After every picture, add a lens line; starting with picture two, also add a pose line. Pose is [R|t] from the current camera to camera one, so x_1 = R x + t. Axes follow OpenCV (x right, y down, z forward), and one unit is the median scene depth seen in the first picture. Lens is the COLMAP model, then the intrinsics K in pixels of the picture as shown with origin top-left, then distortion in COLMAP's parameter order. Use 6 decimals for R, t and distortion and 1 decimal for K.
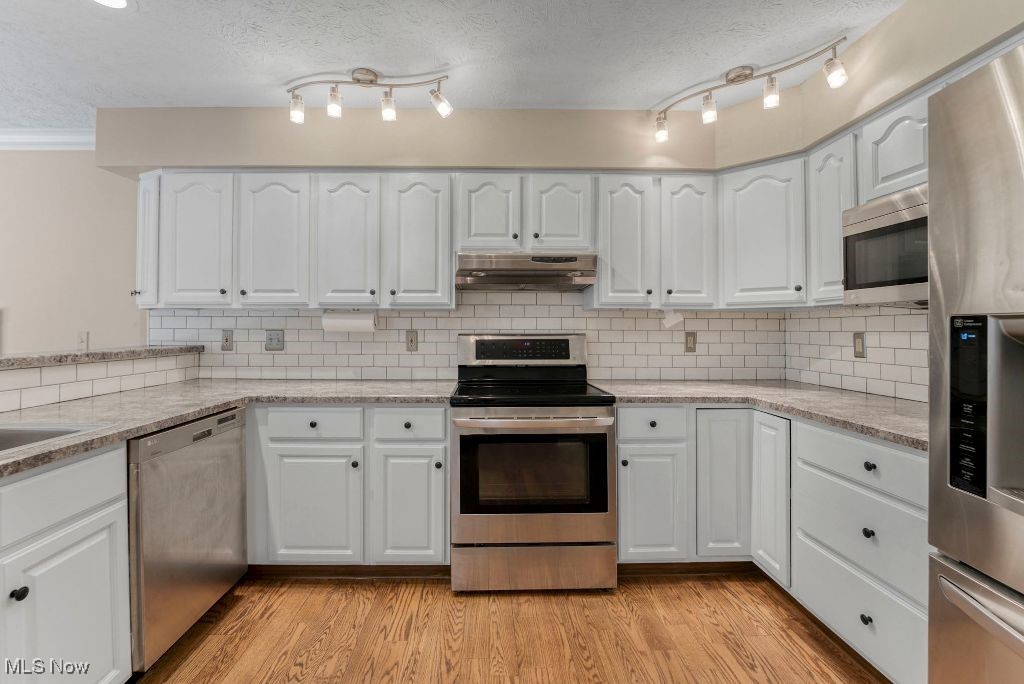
lens RADIAL K [[474.2, 0, 485.9], [0, 474.2, 322.4], [0, 0, 1]] dist [-0.022614, 0.000200]
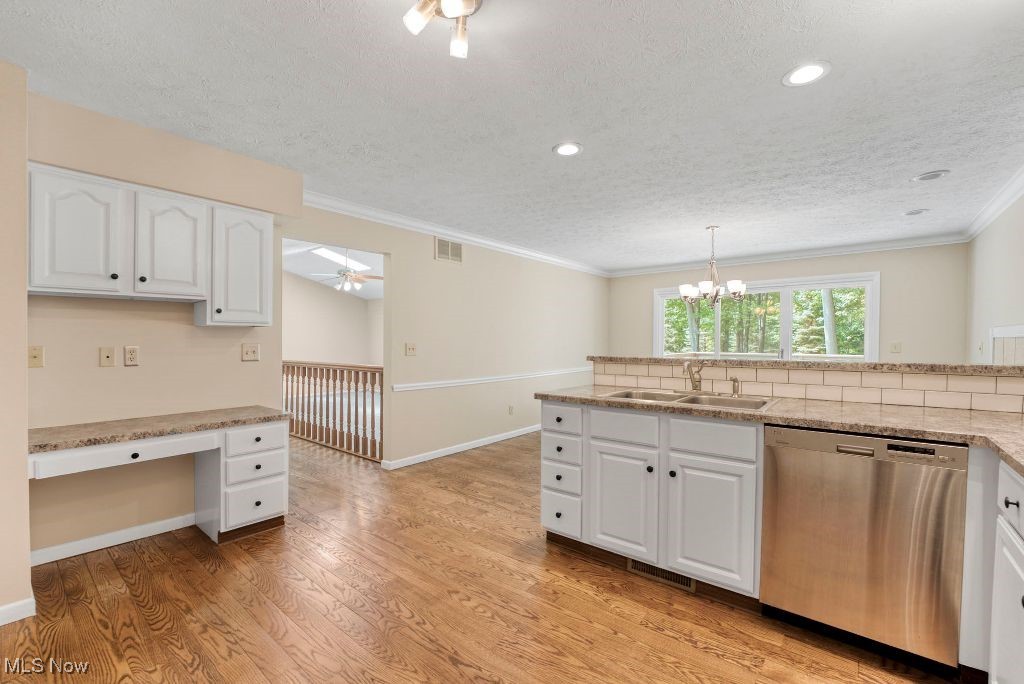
lens RADIAL K [[416.4, 0, 489.9], [0, 416.4, 344.3], [0, 0, 1]] dist [-0.018247, 0.000015]
pose [[-0.686561, 0.004540, -0.727058, 0.428648], [0.008935, 0.999958, -0.002193, 0.013577], [0.727018, -0.008002, -0.686572, 0.856010]]
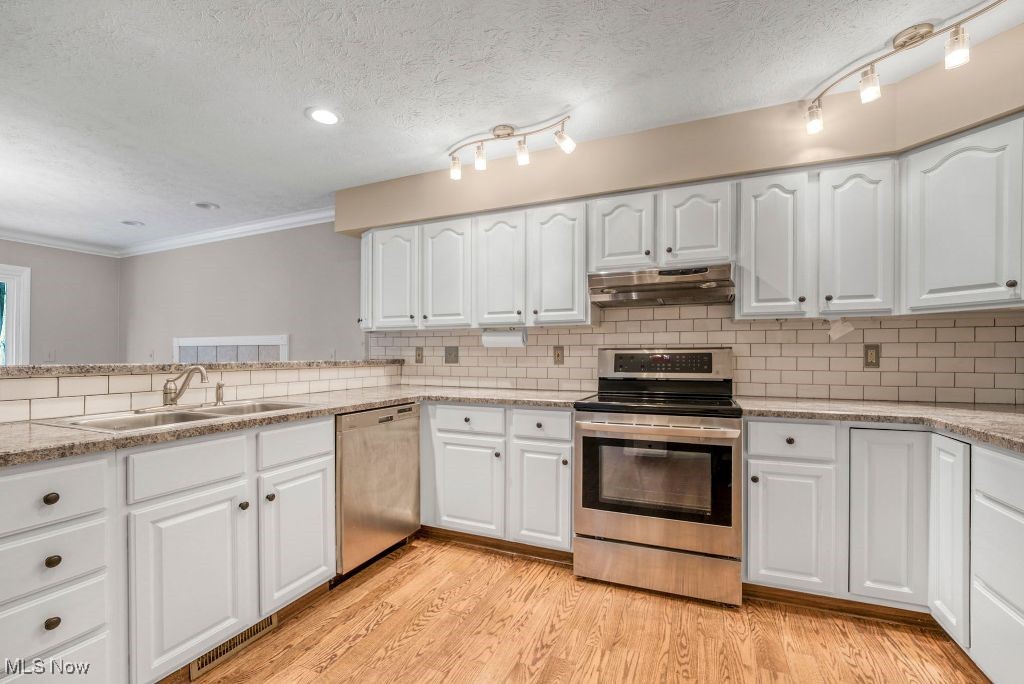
lens RADIAL K [[468.3, 0, 488.7], [0, 468.3, 352.2], [0, 0, 1]] dist [-0.023903, -0.000176]
pose [[0.896993, -0.006609, -0.441996, 0.223994], [0.006714, 0.999977, -0.001326, 0.038615], [0.441994, -0.001778, 0.897016, -0.076671]]
